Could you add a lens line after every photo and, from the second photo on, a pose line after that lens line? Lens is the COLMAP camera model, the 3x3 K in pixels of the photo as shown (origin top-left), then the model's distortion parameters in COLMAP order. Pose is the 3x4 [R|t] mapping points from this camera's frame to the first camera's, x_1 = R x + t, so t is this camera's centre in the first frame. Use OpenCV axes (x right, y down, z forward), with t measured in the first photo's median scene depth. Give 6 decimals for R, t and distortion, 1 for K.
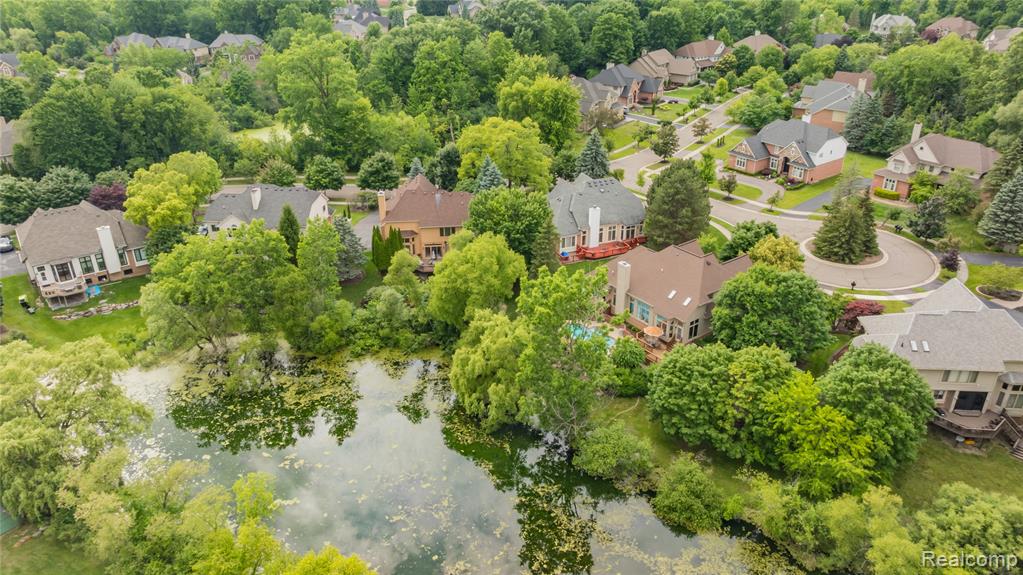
lens RADIAL K [[720.4, 0, 512.0], [0, 720.4, 287.8], [0, 0, 1]] dist [-0.049320, 0.056439]
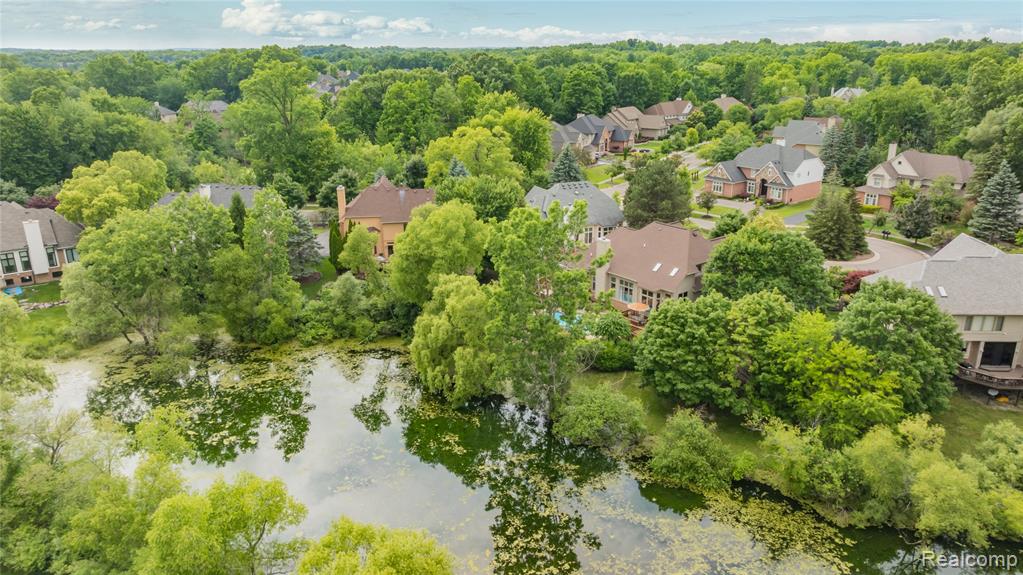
lens RADIAL K [[720.4, 0, 512.2], [0, 720.4, 289.7], [0, 0, 1]] dist [-0.049320, 0.056439]
pose [[0.999279, -0.011151, 0.036296, 0.005510], [0.016283, 0.989397, -0.144323, 0.148989], [-0.034302, 0.144810, 0.988865, 0.098308]]
